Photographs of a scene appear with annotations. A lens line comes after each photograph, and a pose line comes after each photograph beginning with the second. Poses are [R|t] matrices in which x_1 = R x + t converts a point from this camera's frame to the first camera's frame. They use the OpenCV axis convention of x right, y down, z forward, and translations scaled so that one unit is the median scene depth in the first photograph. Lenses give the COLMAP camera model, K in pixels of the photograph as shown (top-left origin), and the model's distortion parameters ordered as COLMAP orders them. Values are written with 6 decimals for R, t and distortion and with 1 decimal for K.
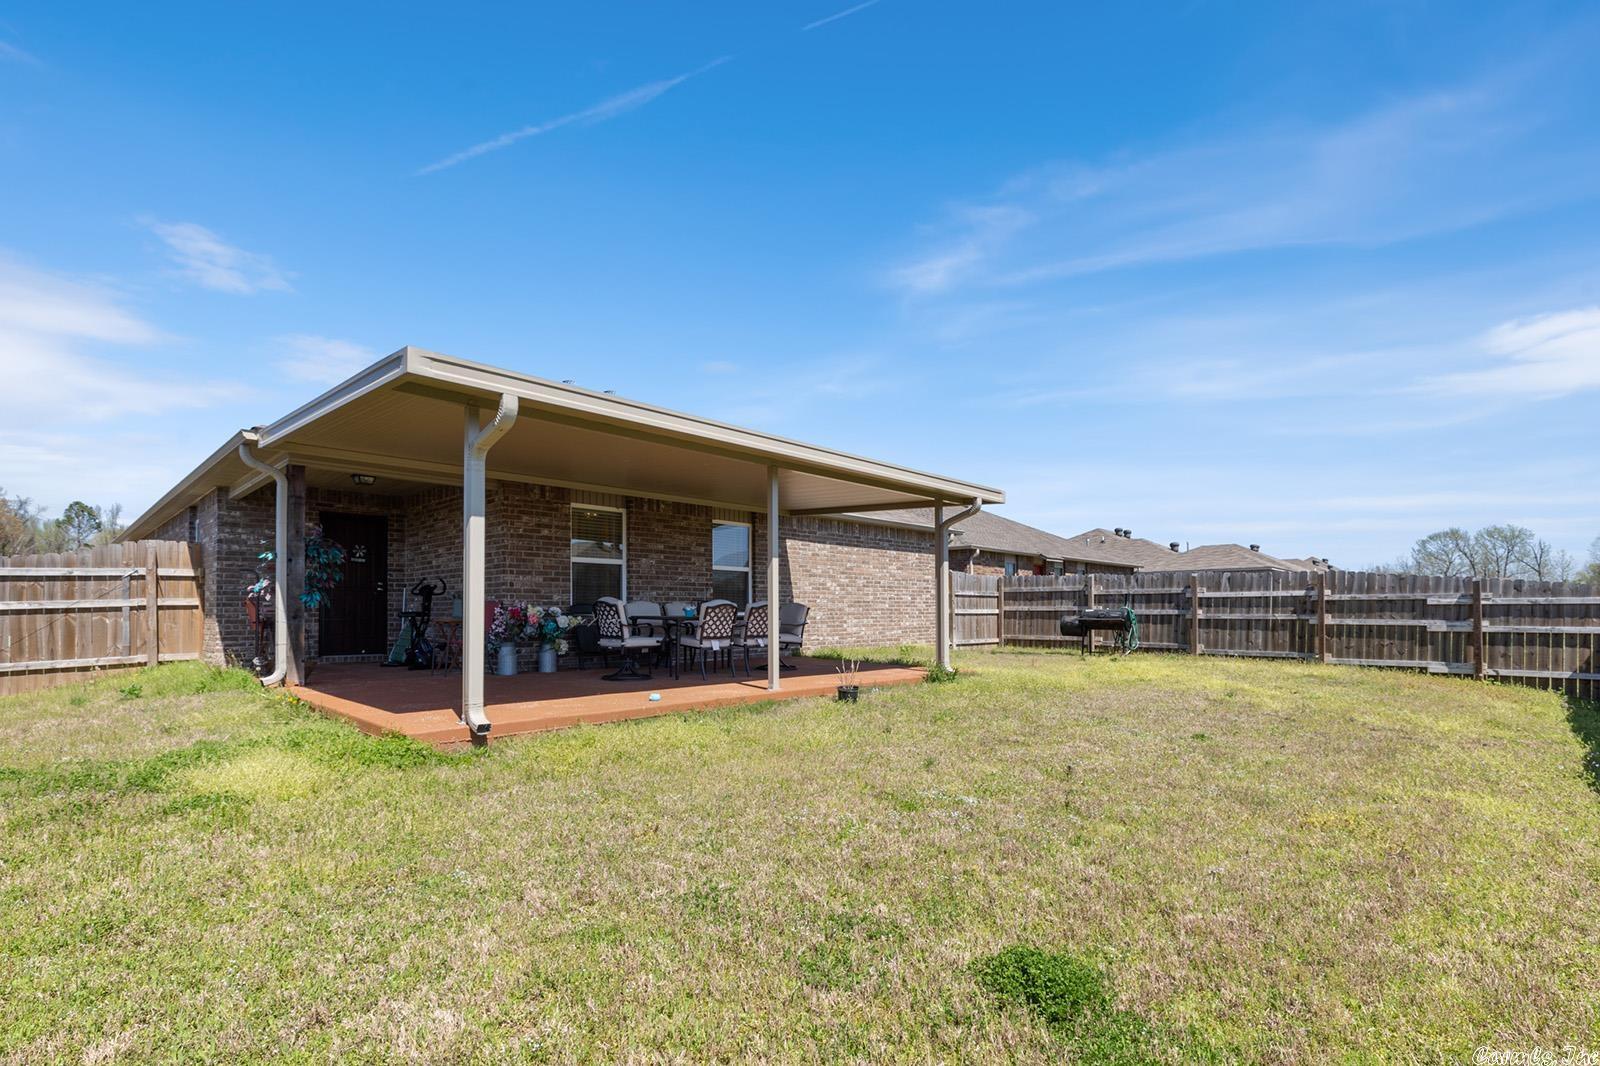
lens RADIAL K [[757.3, 0, 807.1], [0, 757.3, 601.7], [0, 0, 1]] dist [0.000558, 0.000333]
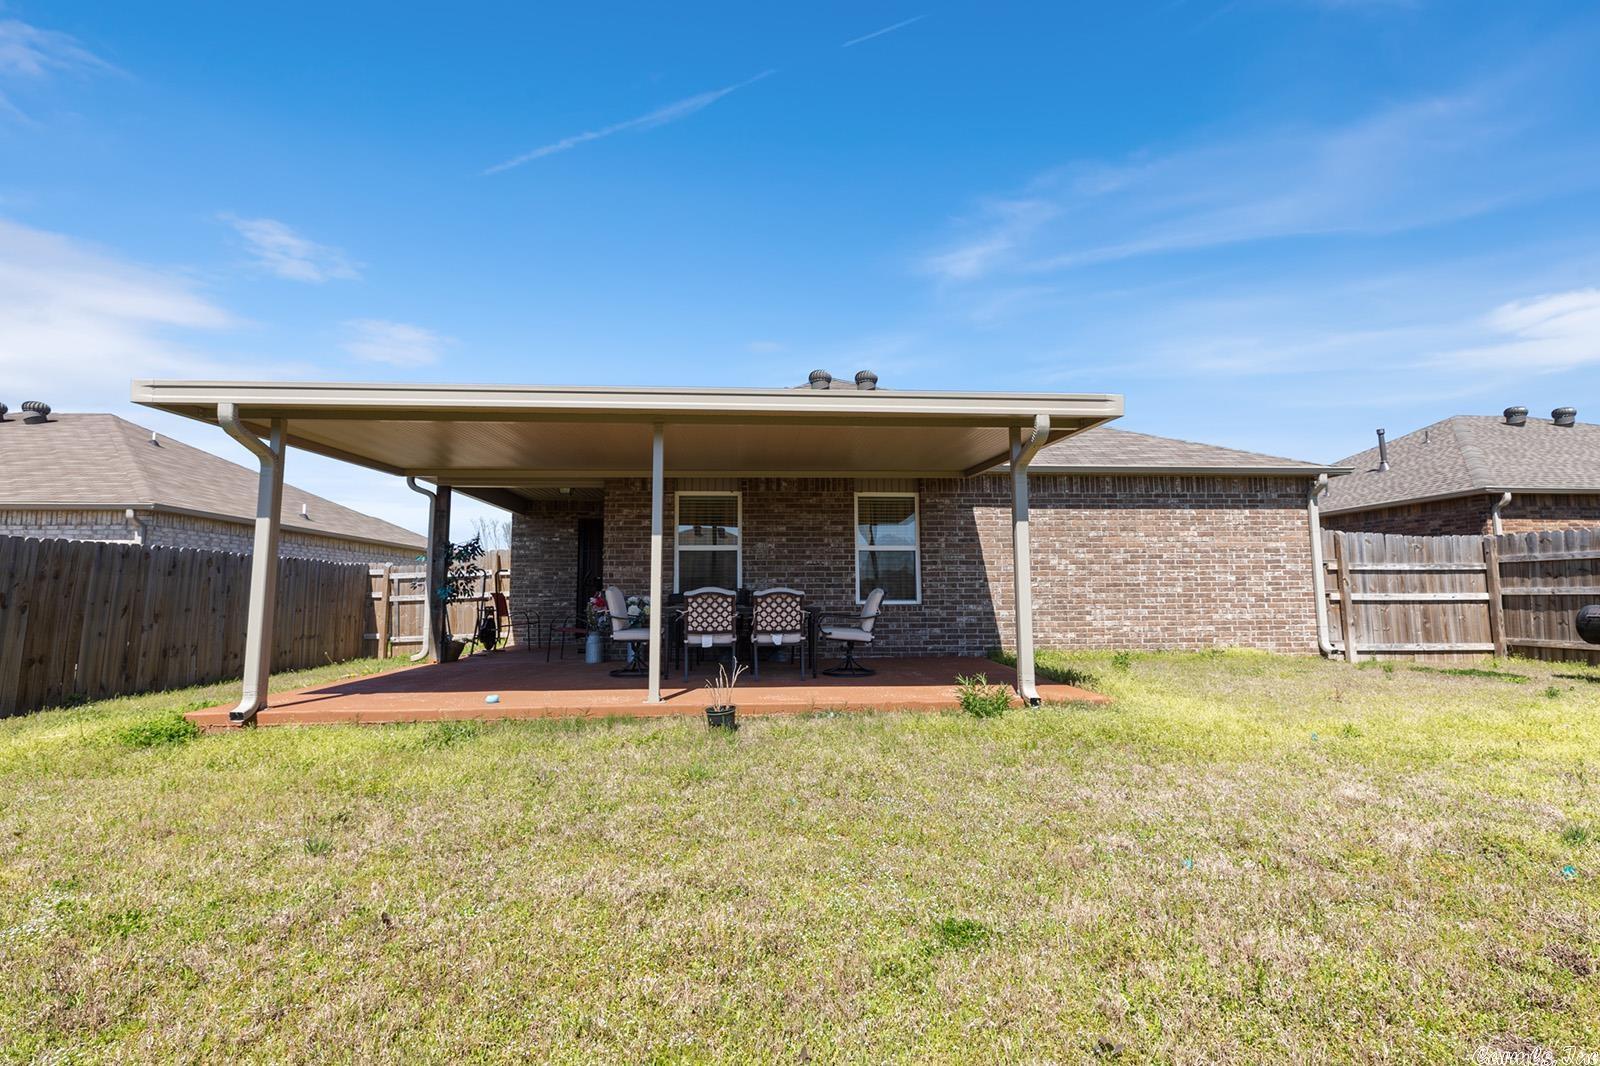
lens RADIAL K [[723.8, 0, 800.1], [0, 723.8, 526.8], [0, 0, 1]] dist [0.002132, -0.000547]
pose [[0.726129, -0.071068, -0.683876, 0.409998], [0.014256, 0.995986, -0.088365, 0.002271], [0.687411, 0.054414, 0.724227, 0.378610]]
